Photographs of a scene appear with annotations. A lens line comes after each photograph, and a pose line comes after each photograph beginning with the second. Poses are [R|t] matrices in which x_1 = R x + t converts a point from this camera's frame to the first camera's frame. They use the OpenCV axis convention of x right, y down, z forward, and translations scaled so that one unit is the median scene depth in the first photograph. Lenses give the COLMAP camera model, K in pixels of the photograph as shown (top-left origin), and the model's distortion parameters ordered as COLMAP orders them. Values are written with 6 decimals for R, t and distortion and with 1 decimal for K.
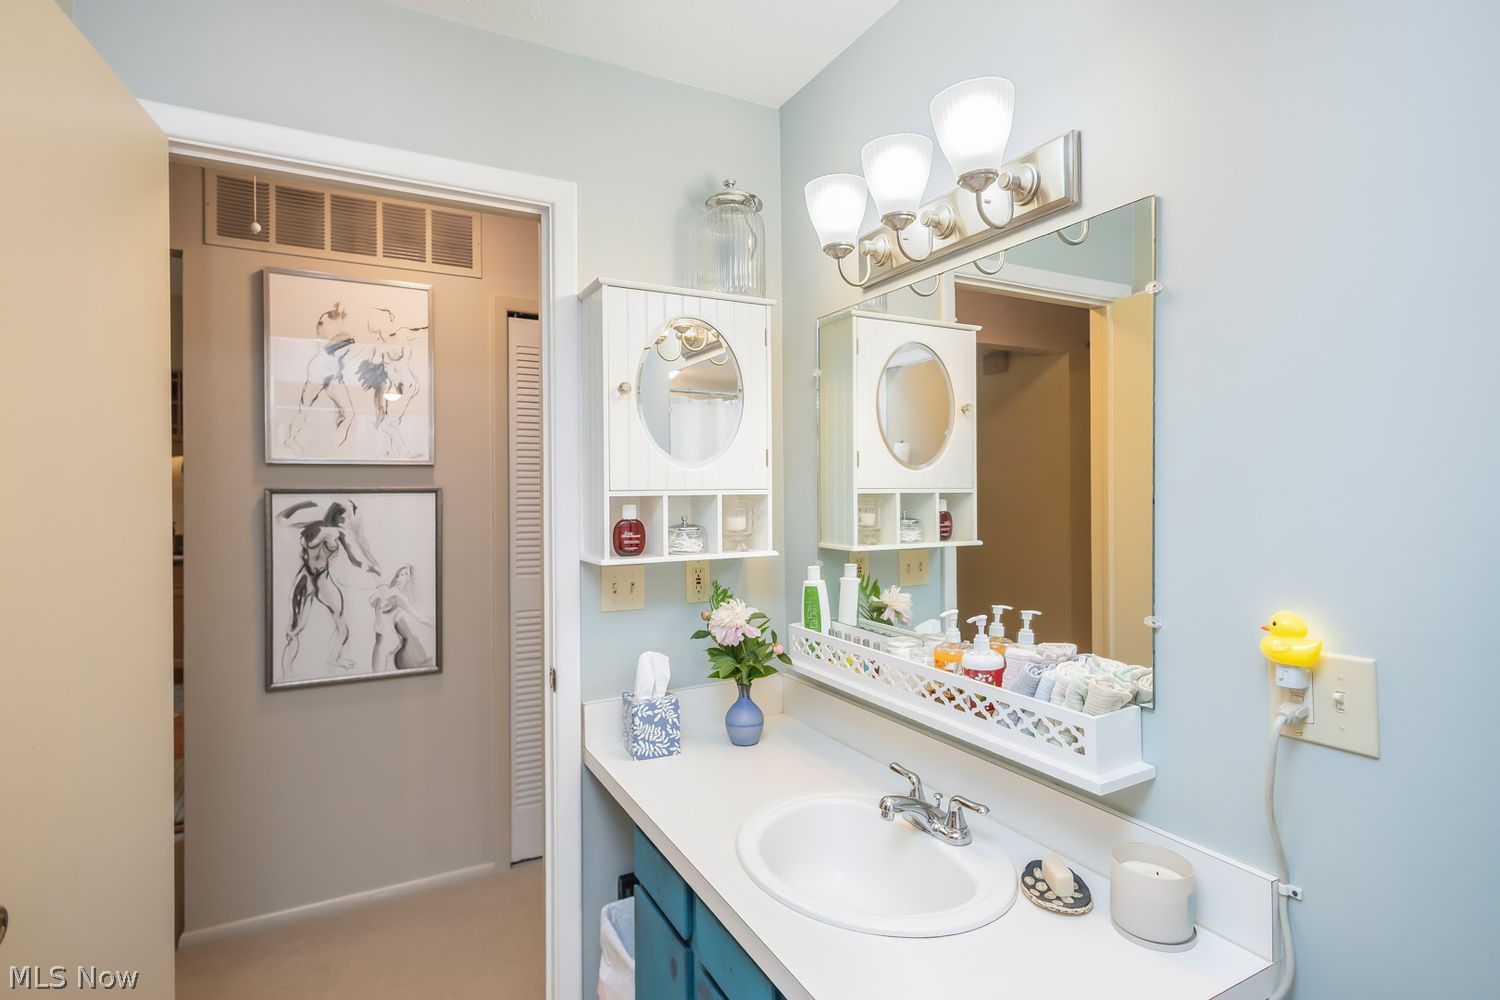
lens RADIAL K [[744.9, 0, 749.7], [0, 744.9, 497.4], [0, 0, 1]] dist [-0.000034, -0.000133]
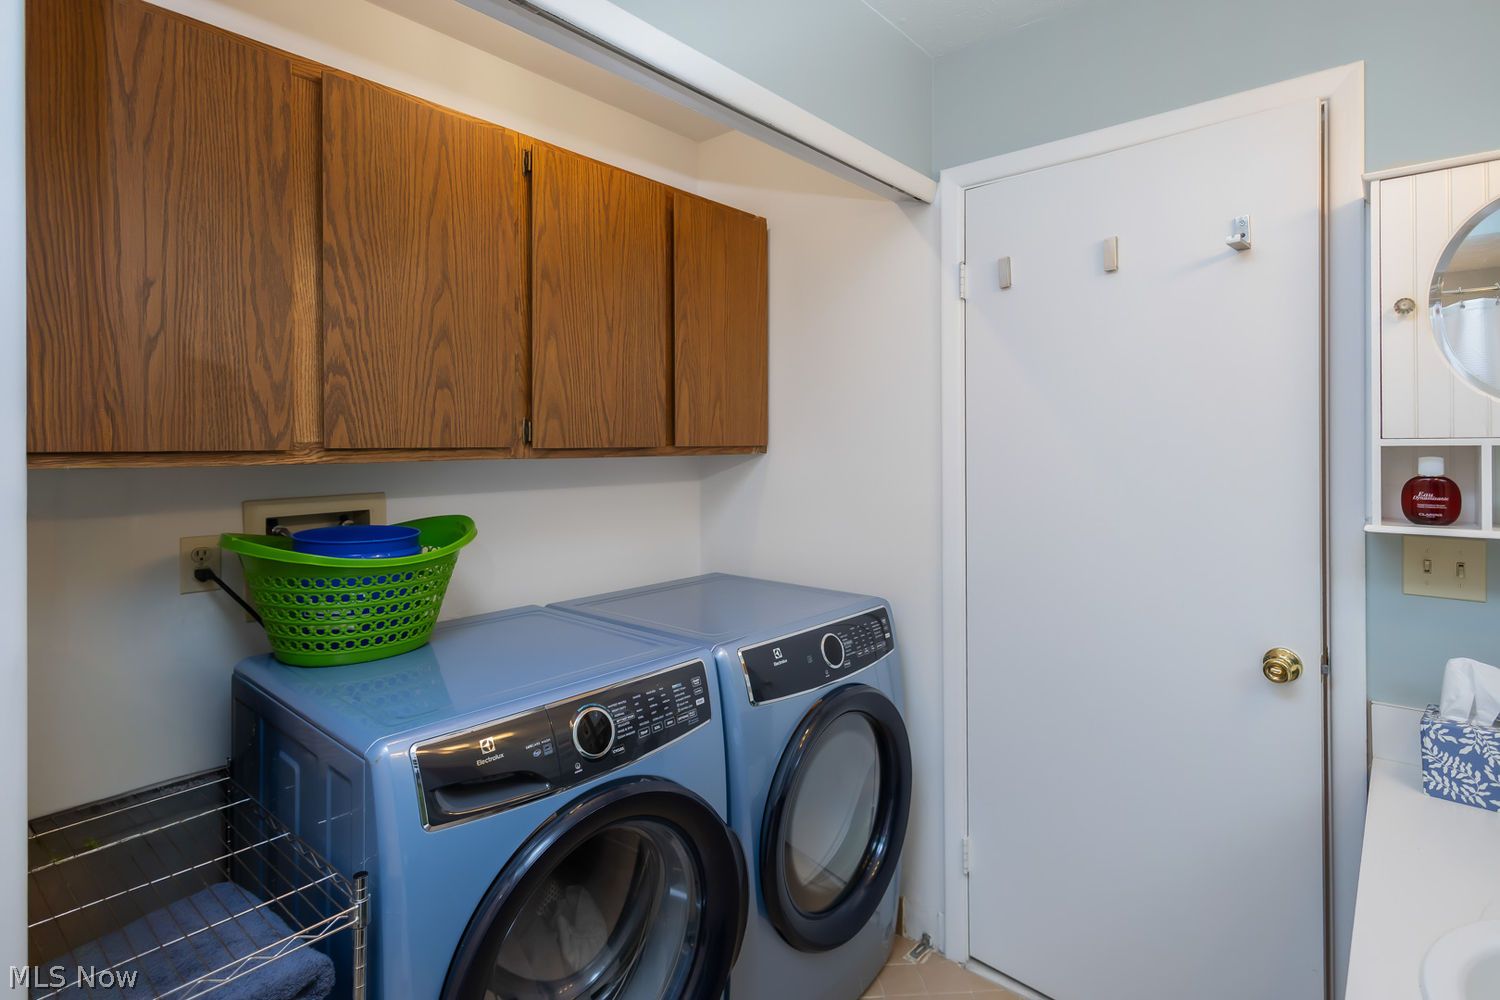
lens RADIAL K [[744.9, 0, 751.7], [0, 744.9, 446.0], [0, 0, 1]] dist [-0.000034, -0.000133]
pose [[0.352885, 0.003440, -0.935660, 0.308004], [0.000297, 0.999993, 0.003789, -0.004485], [0.935667, -0.001615, 0.352882, 0.088610]]
